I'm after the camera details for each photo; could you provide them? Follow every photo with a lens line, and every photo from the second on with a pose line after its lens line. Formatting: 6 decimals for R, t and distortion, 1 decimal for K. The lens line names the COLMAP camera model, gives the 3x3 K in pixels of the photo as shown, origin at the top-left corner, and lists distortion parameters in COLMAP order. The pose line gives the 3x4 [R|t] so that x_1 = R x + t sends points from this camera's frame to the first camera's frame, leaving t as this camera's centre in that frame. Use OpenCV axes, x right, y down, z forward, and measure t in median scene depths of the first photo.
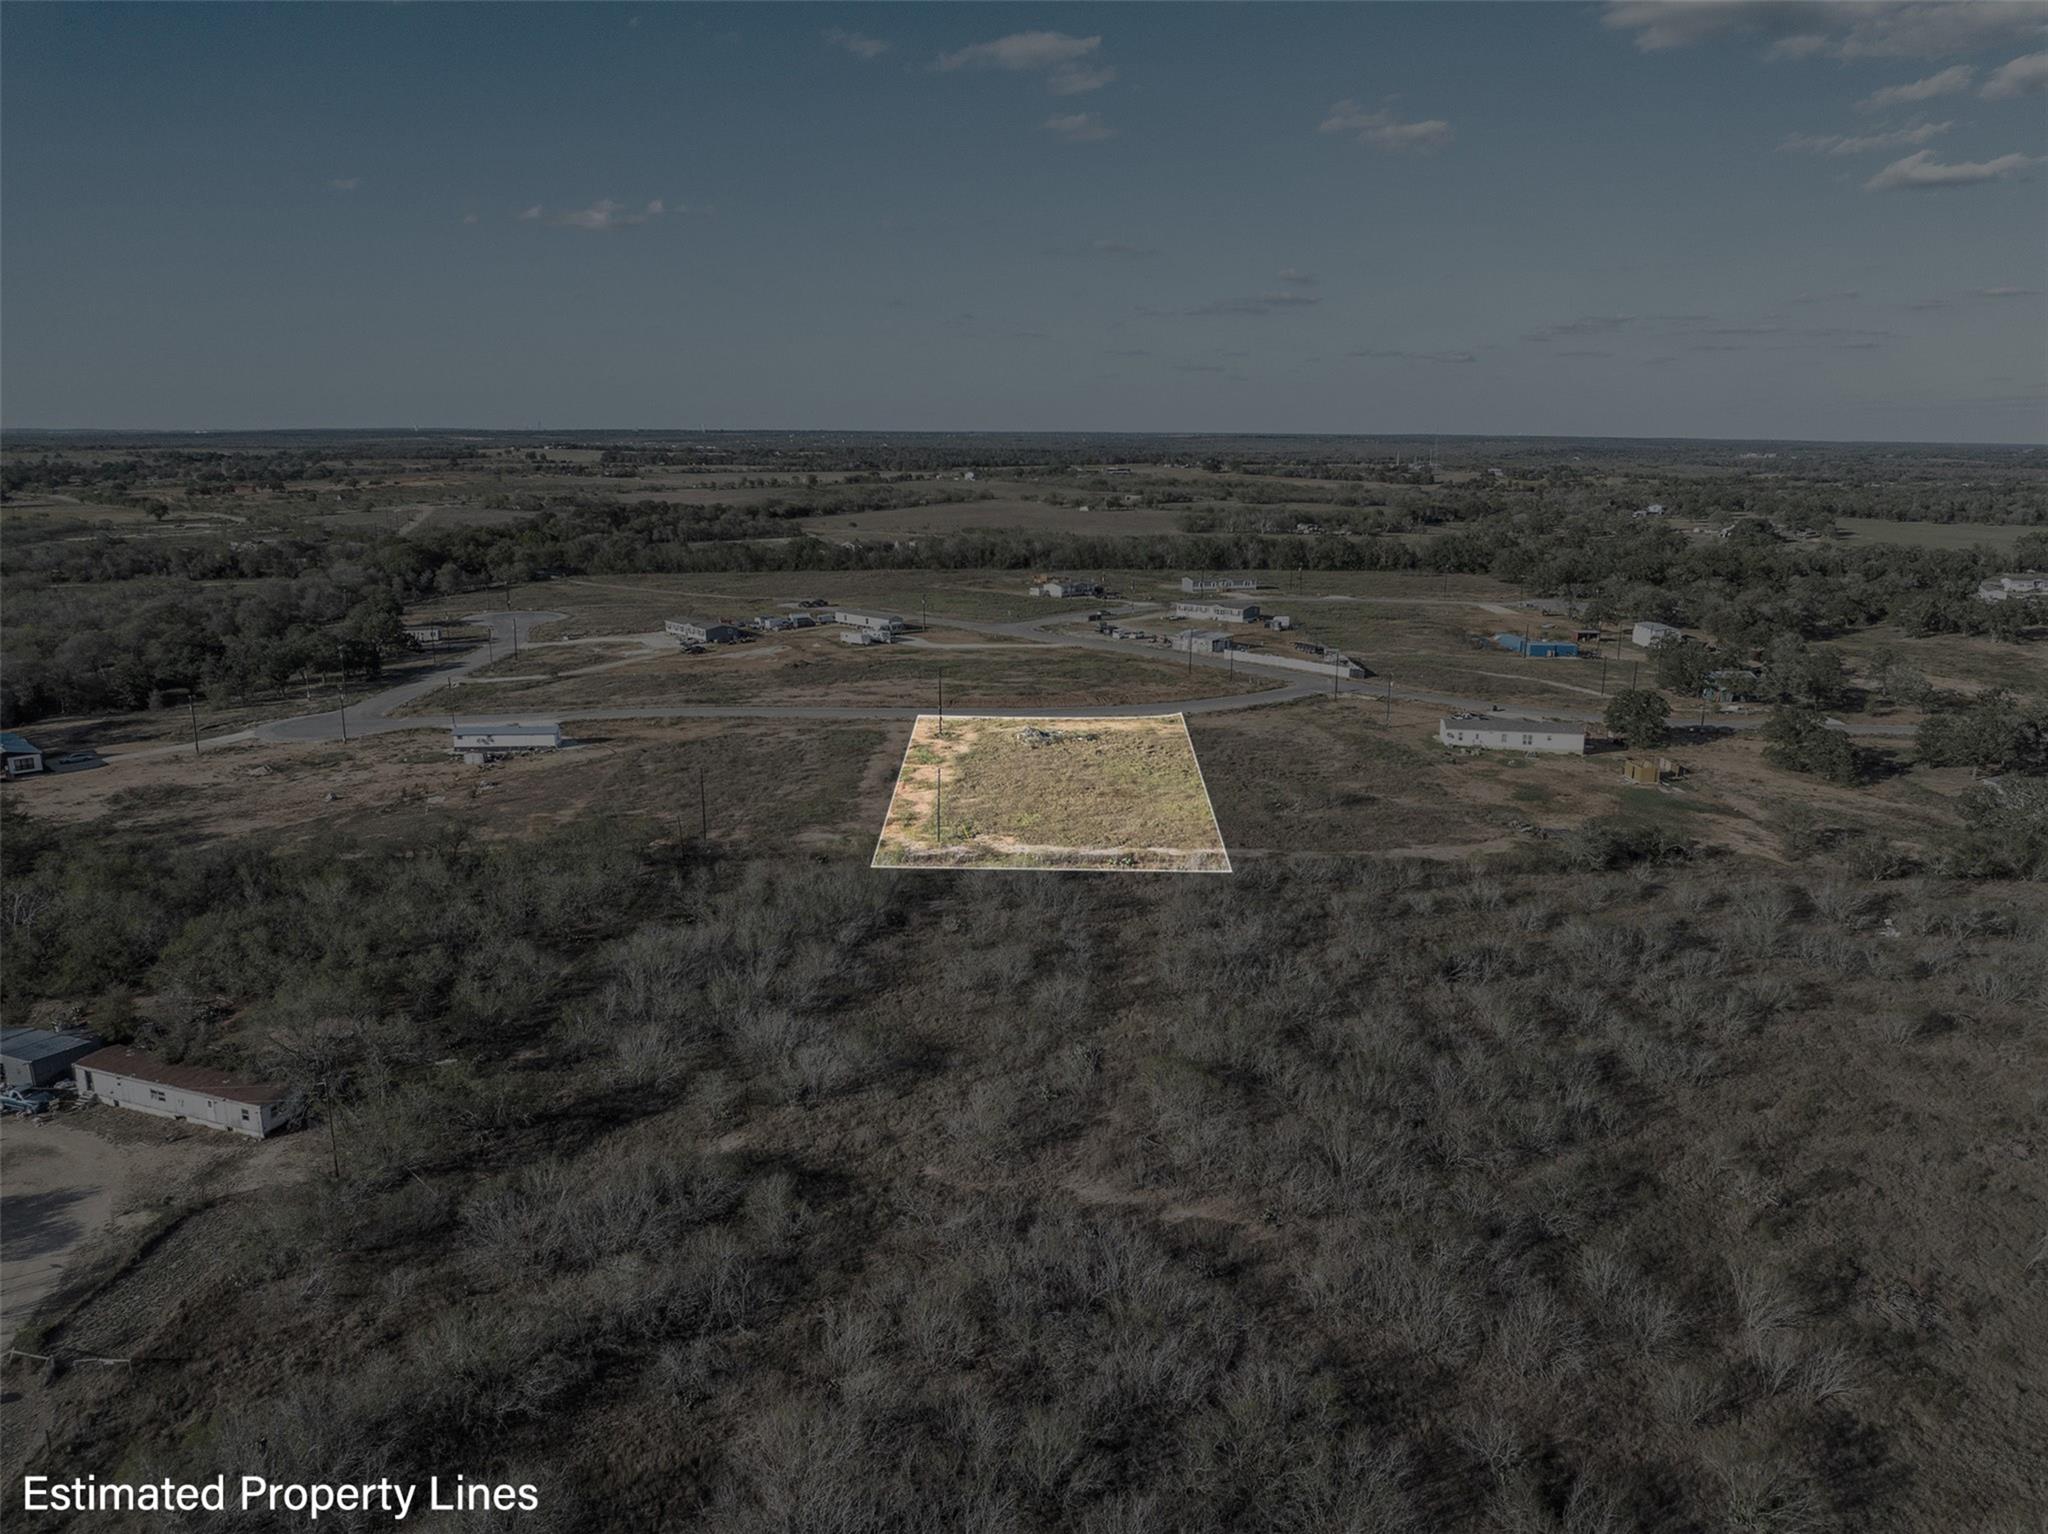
lens RADIAL K [[1468.2, 0, 1027.2], [0, 1468.2, 766.7], [0, 0, 1]] dist [-0.041137, 0.004297]
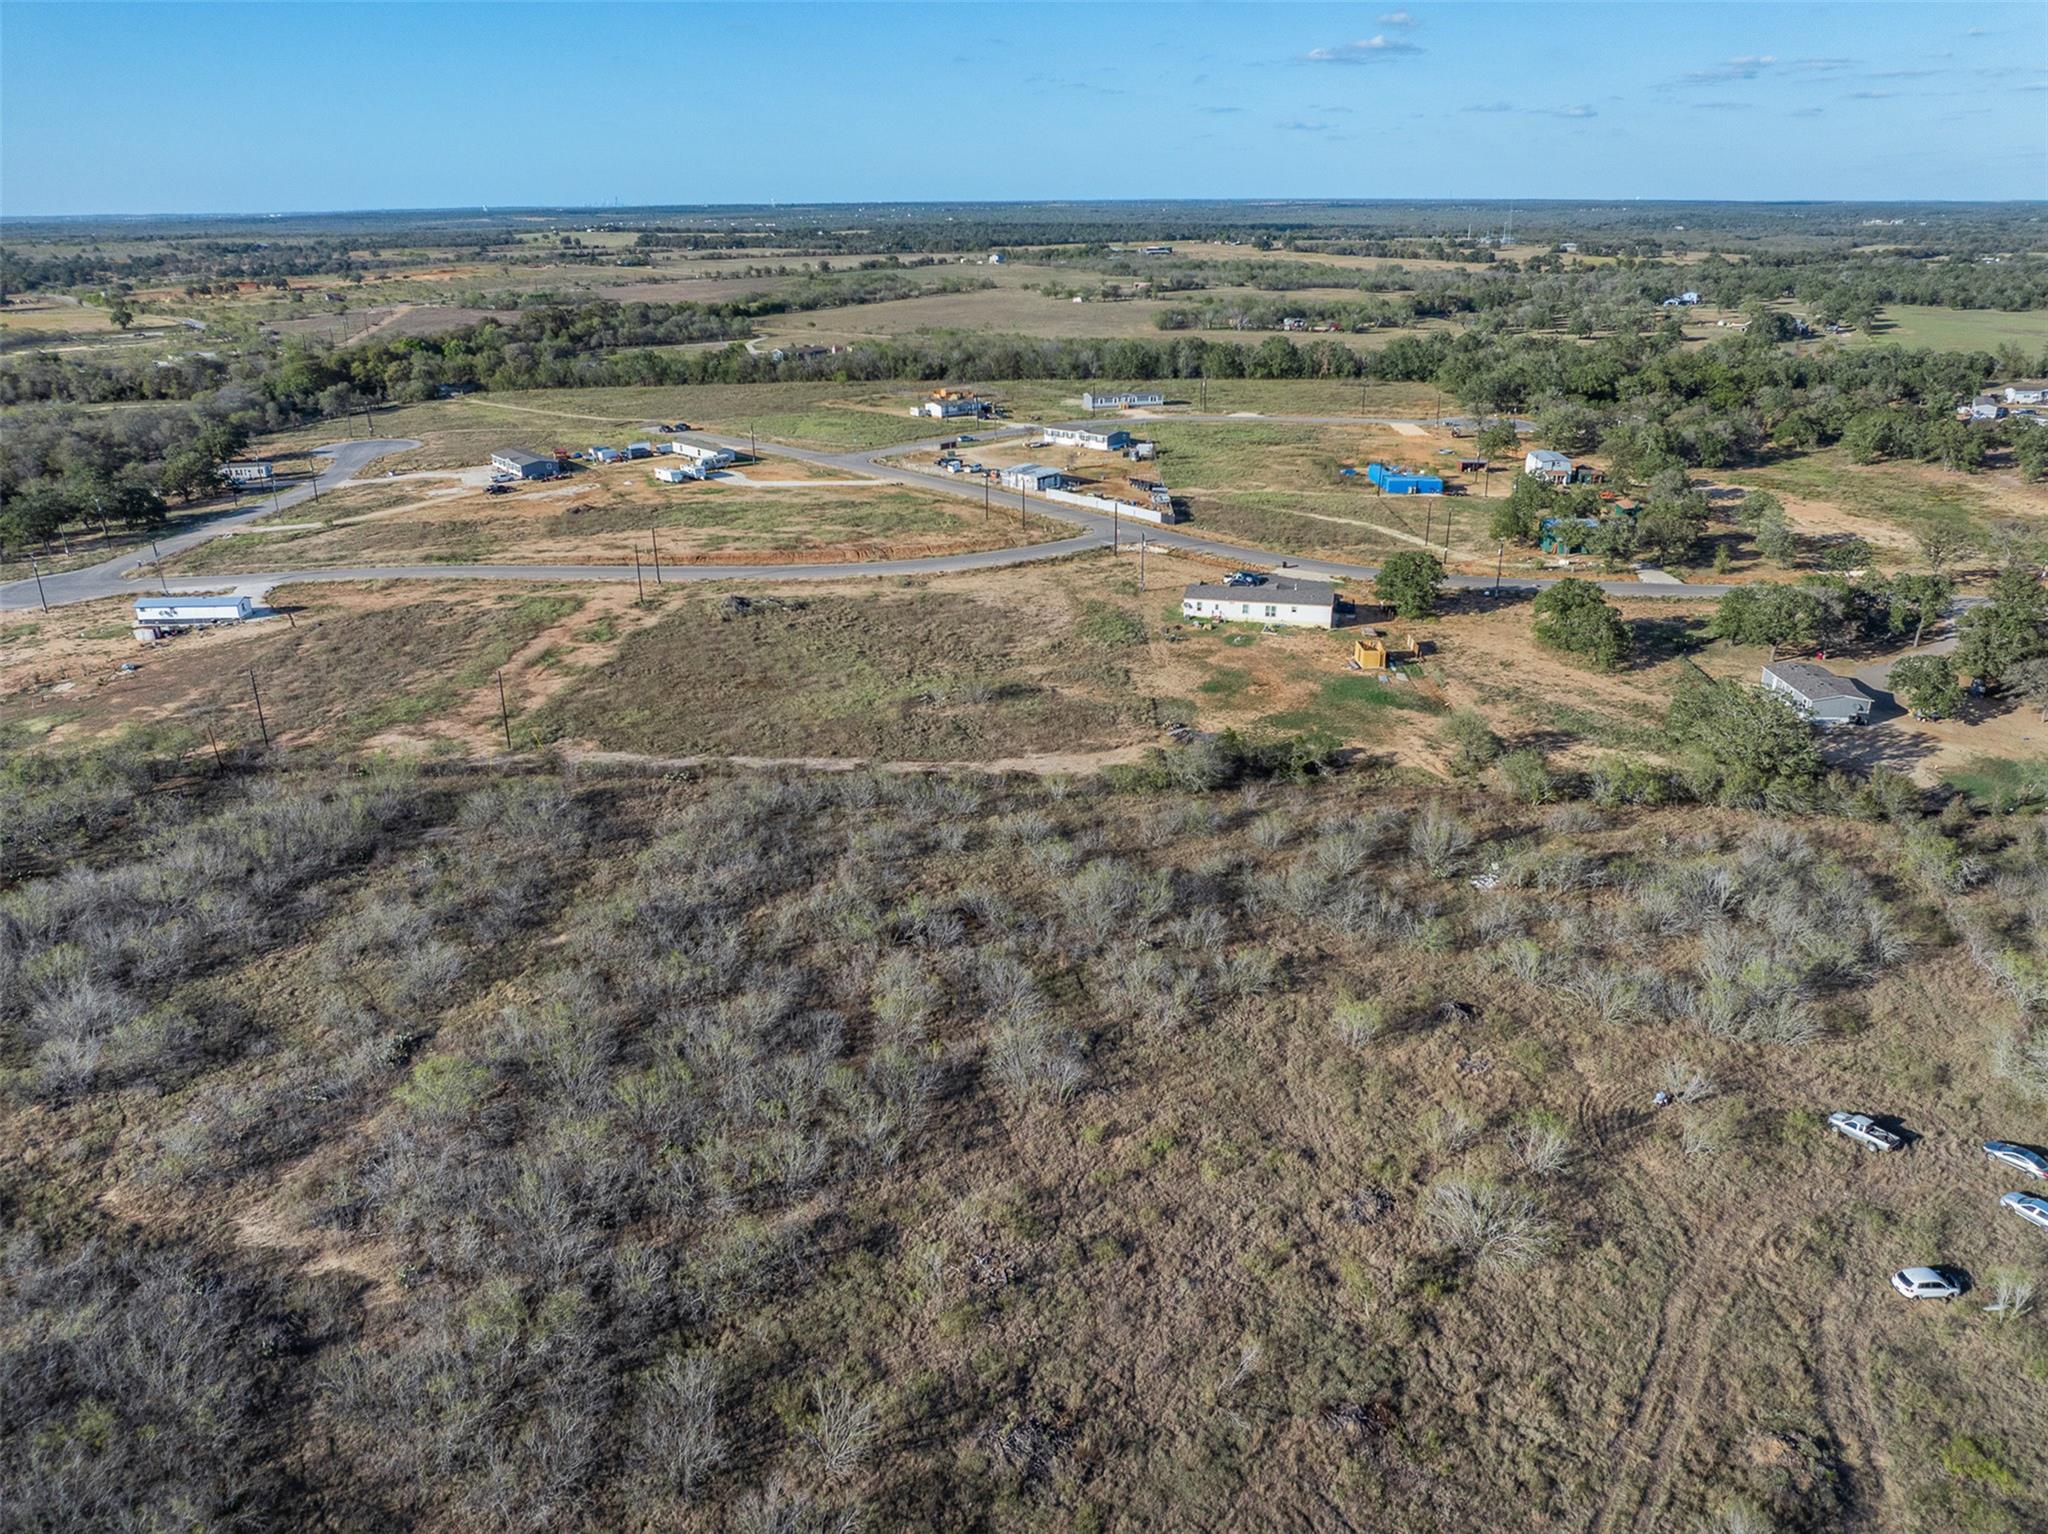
lens RADIAL K [[1468.2, 0, 1027.0], [0, 1468.2, 762.8], [0, 0, 1]] dist [-0.041137, 0.004297]
pose [[0.997913, 0.009482, -0.063867, 0.176622], [-0.000208, 0.989623, 0.143687, -0.039483], [0.064566, -0.143374, 0.987560, 0.054201]]
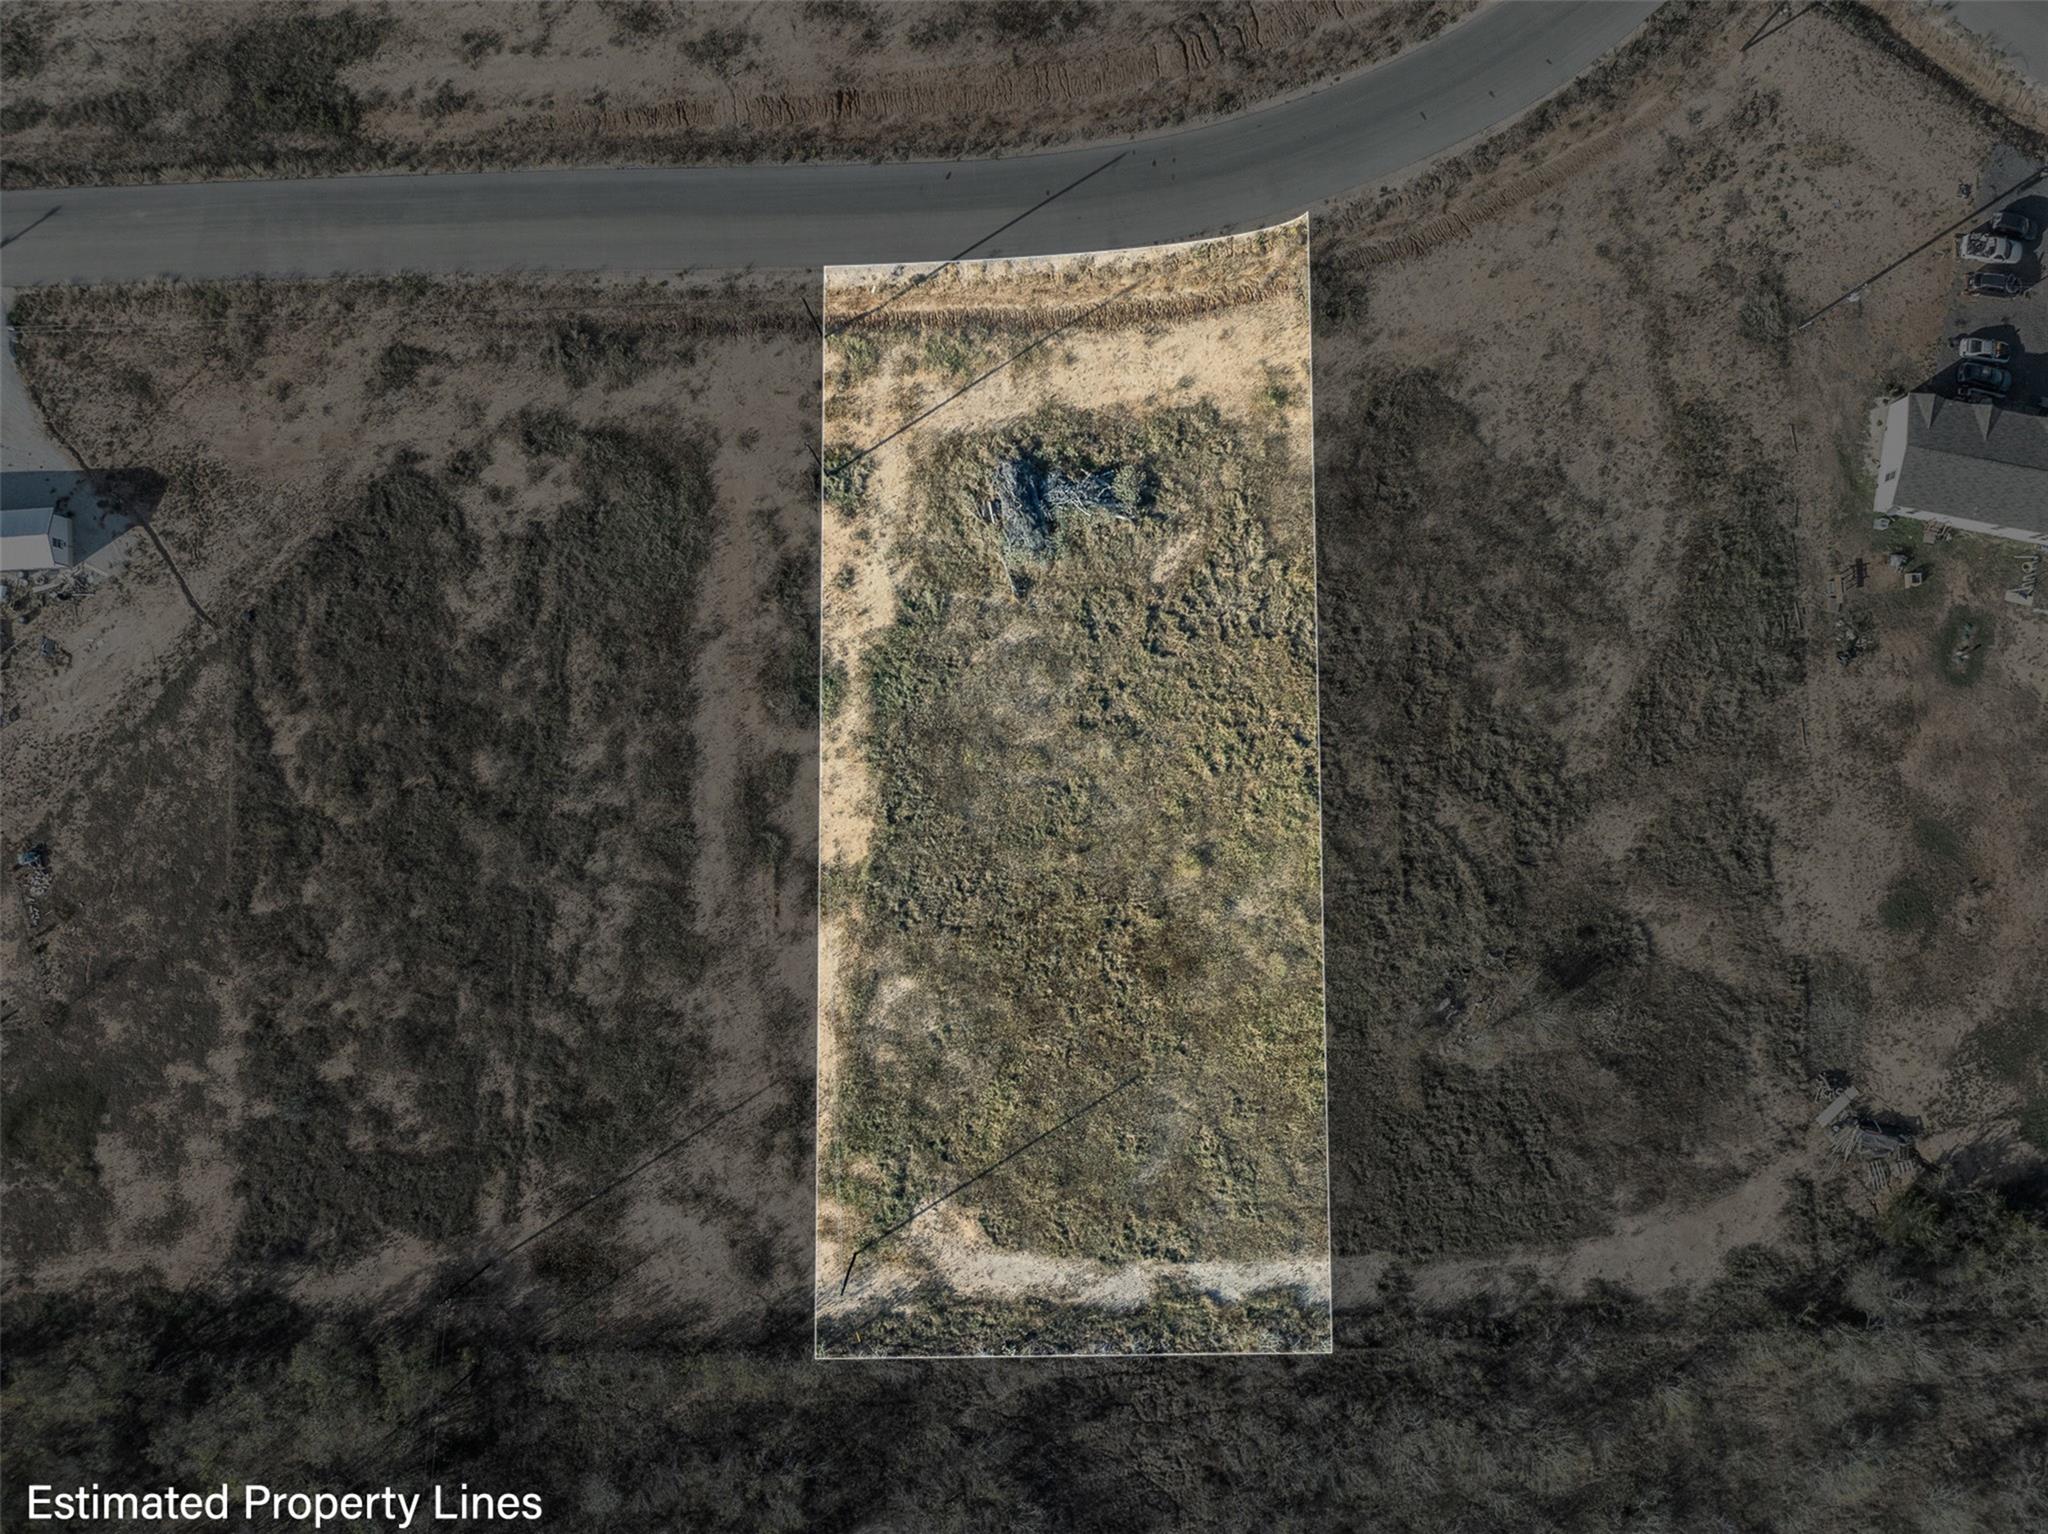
lens RADIAL K [[1468.2, 0, 1024.6], [0, 1468.2, 764.4], [0, 0, 1]] dist [-0.041137, 0.004297]
pose [[0.999786, 0.015759, -0.013367, 0.009194], [0.008859, 0.257507, 0.966236, -0.326193], [0.018669, -0.966148, 0.257312, 0.561750]]
